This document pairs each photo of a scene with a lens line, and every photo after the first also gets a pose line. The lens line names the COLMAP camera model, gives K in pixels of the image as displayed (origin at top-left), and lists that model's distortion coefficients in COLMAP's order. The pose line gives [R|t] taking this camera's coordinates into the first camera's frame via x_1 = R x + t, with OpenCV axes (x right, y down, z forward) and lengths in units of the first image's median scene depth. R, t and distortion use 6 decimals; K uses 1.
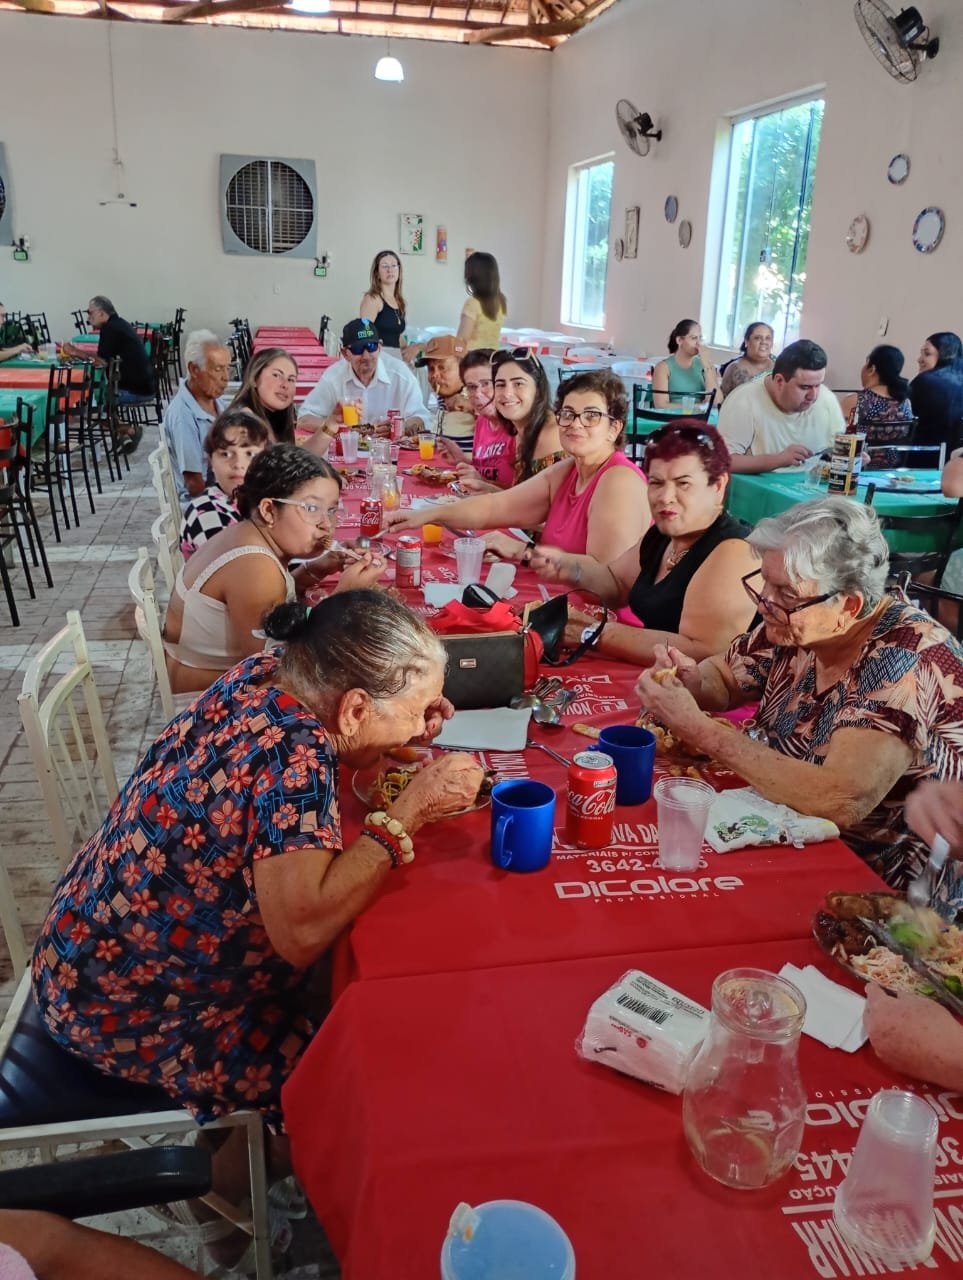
lens RADIAL K [[1101.0, 0, 481.5], [0, 1101.0, 640.0], [0, 0, 1]] dist [-0.005230, -0.014422]
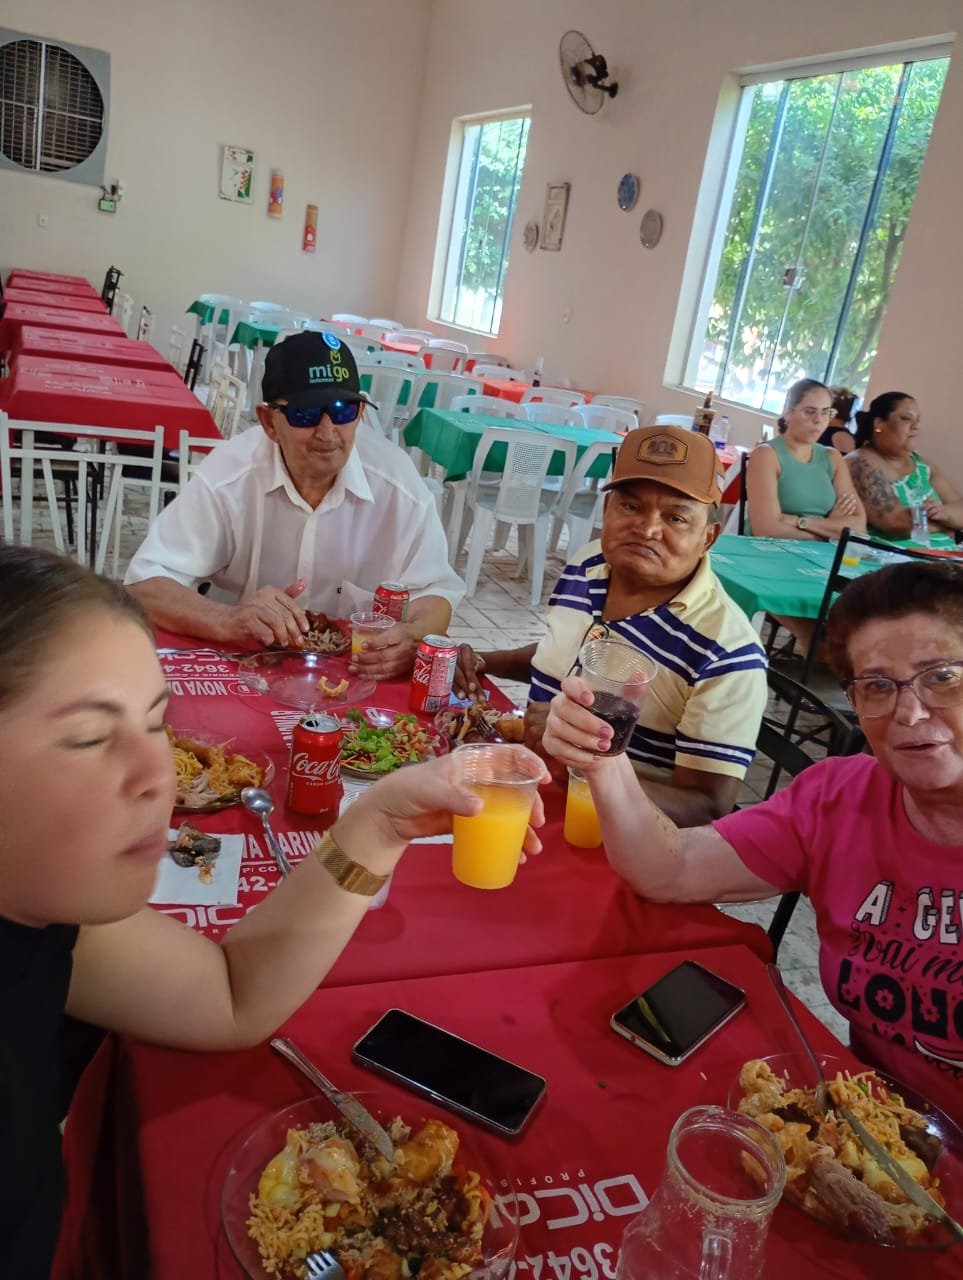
lens RADIAL K [[1101.0, 0, 481.5], [0, 1101.0, 640.0], [0, 0, 1]] dist [-0.005230, -0.014422]
pose [[0.972415, 0.066580, 0.223552, -0.049965], [-0.070505, 0.997465, 0.009610, -0.072716], [-0.222346, -0.025106, 0.974645, 0.230447]]
